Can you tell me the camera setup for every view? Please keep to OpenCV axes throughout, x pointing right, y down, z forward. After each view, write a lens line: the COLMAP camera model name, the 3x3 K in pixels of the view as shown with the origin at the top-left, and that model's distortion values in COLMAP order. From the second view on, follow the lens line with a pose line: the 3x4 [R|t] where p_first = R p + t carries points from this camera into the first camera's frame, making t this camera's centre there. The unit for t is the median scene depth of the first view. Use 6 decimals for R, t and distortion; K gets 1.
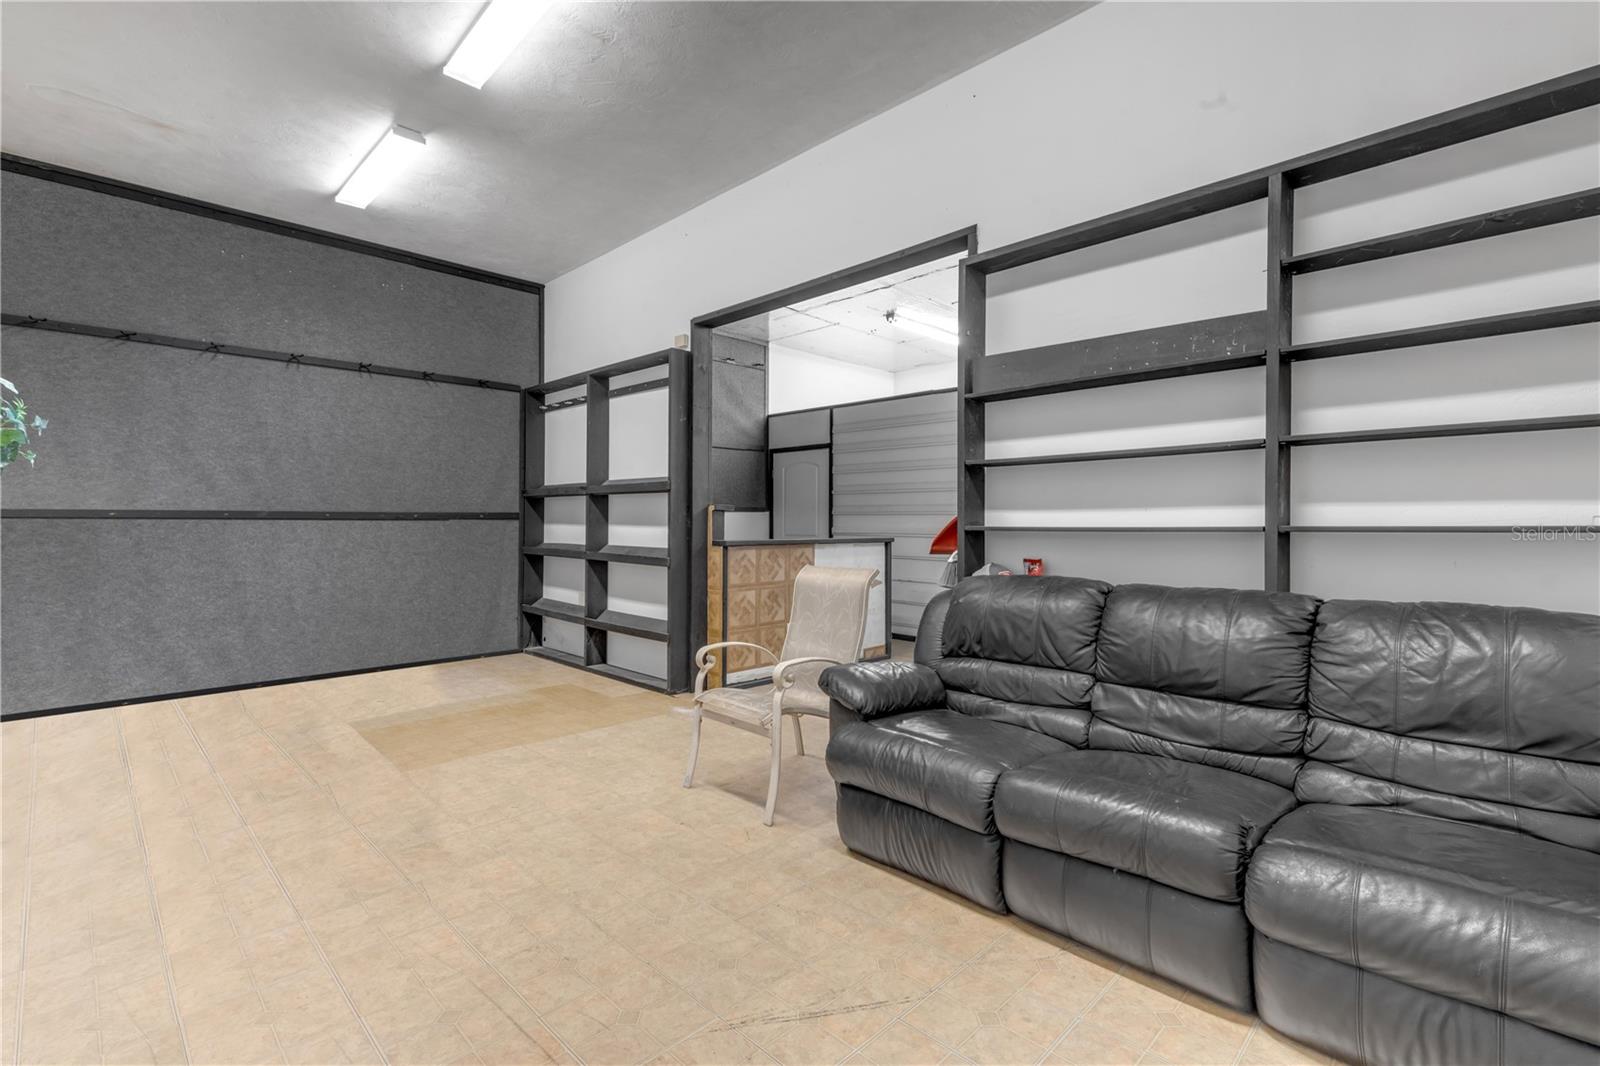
lens RADIAL K [[720.0, 0, 786.5], [0, 720.0, 510.1], [0, 0, 1]] dist [0.000264, 0.000646]
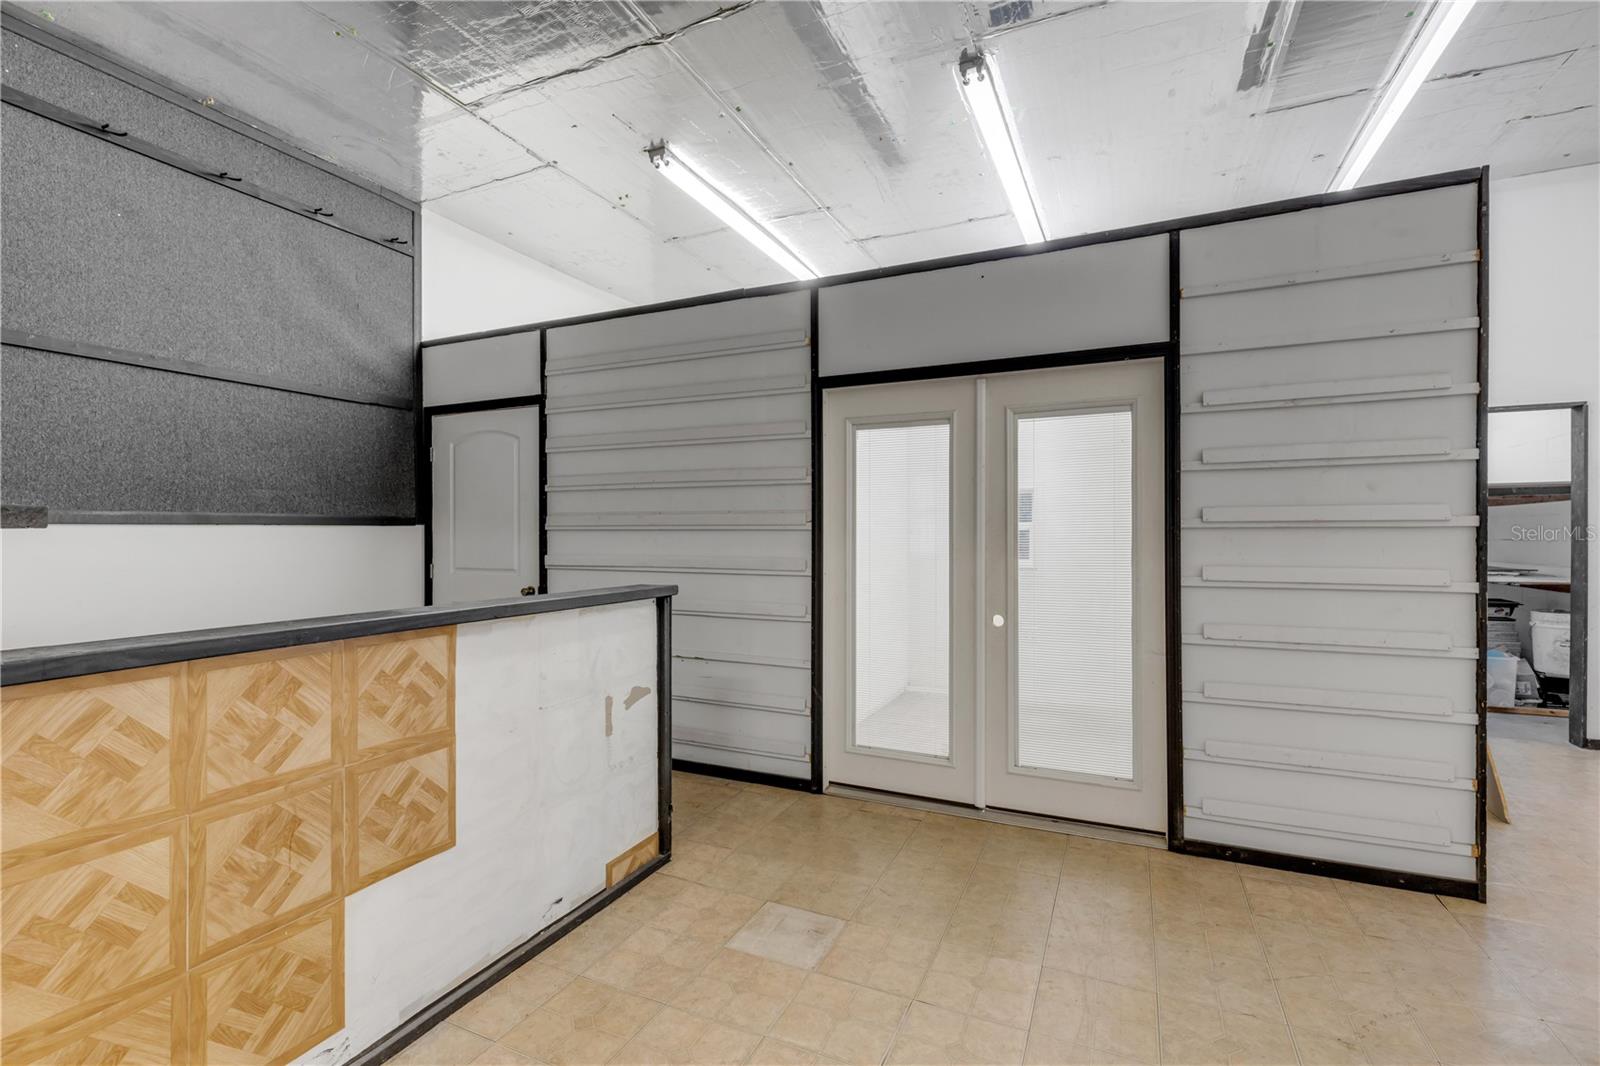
lens RADIAL K [[720.0, 0, 794.1], [0, 720.0, 528.2], [0, 0, 1]] dist [0.000264, 0.000646]
pose [[0.936278, -0.004623, 0.351229, 0.069183], [0.000772, 0.999938, 0.011103, -0.001096], [-0.351259, -0.010124, 0.936224, 0.623520]]
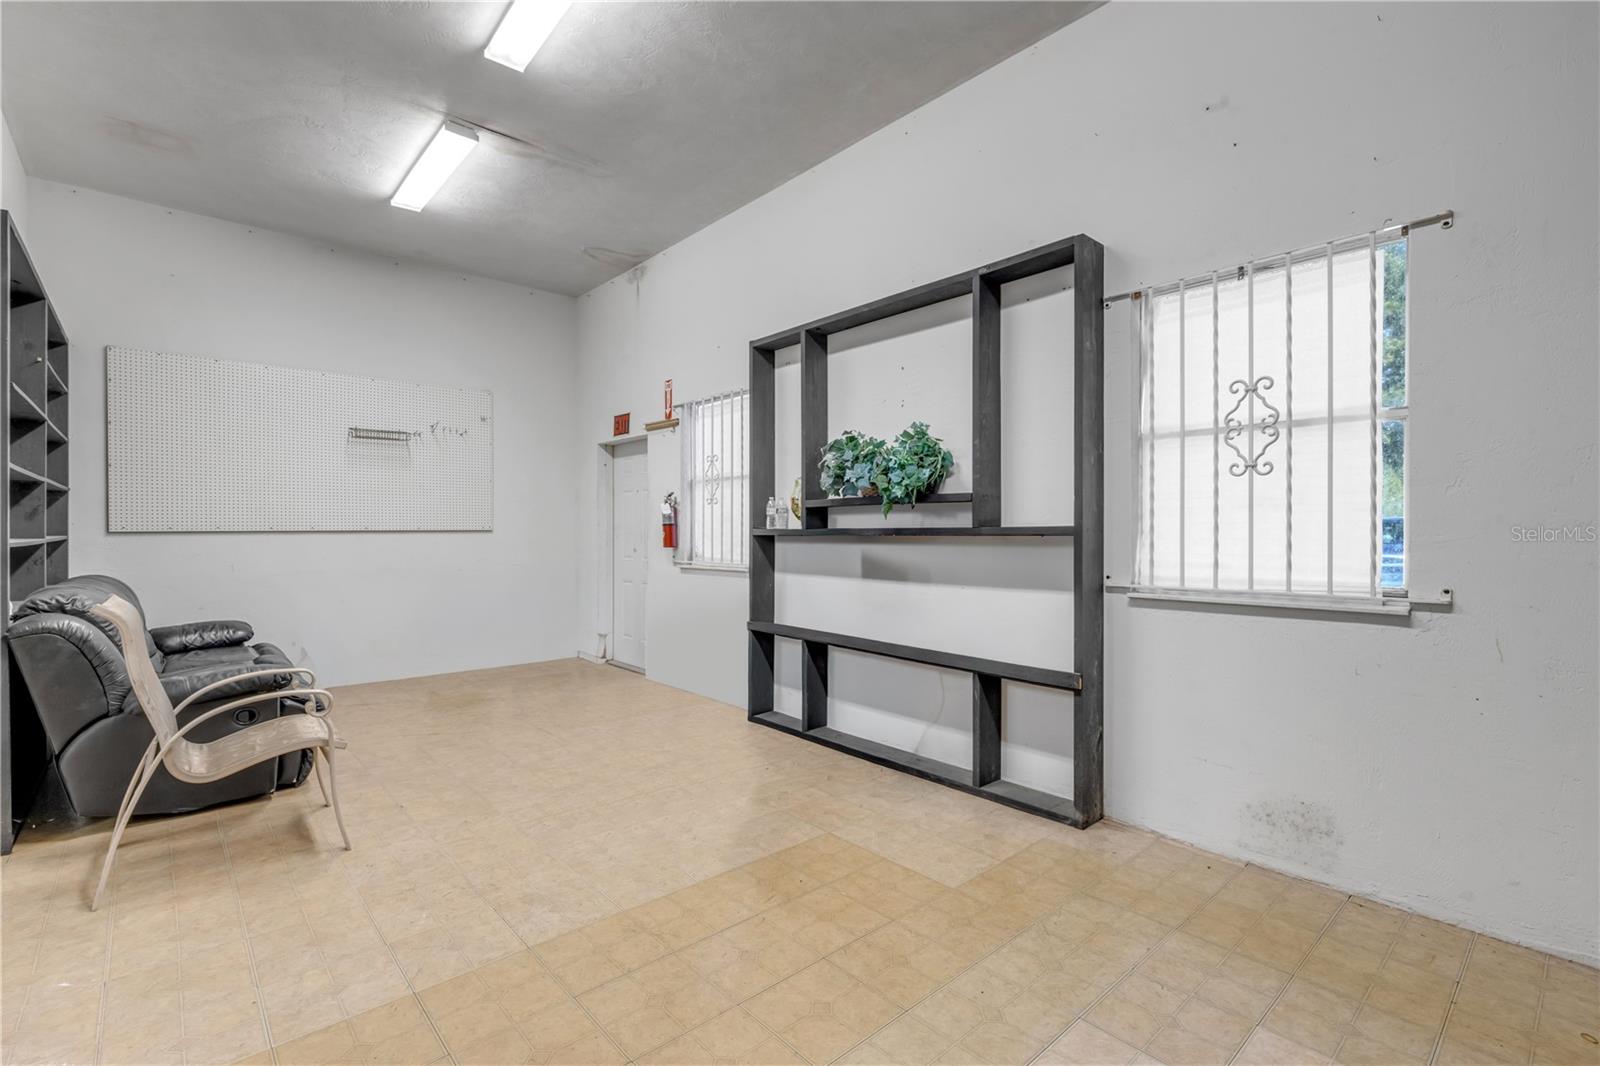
lens RADIAL K [[720.0, 0, 803.7], [0, 720.0, 530.9], [0, 0, 1]] dist [0.000264, 0.000646]
pose [[-0.999190, -0.002450, 0.040164, -0.398458], [-0.003265, 0.999789, -0.020257, 0.013355], [-0.040105, -0.020372, -0.998988, 1.028883]]
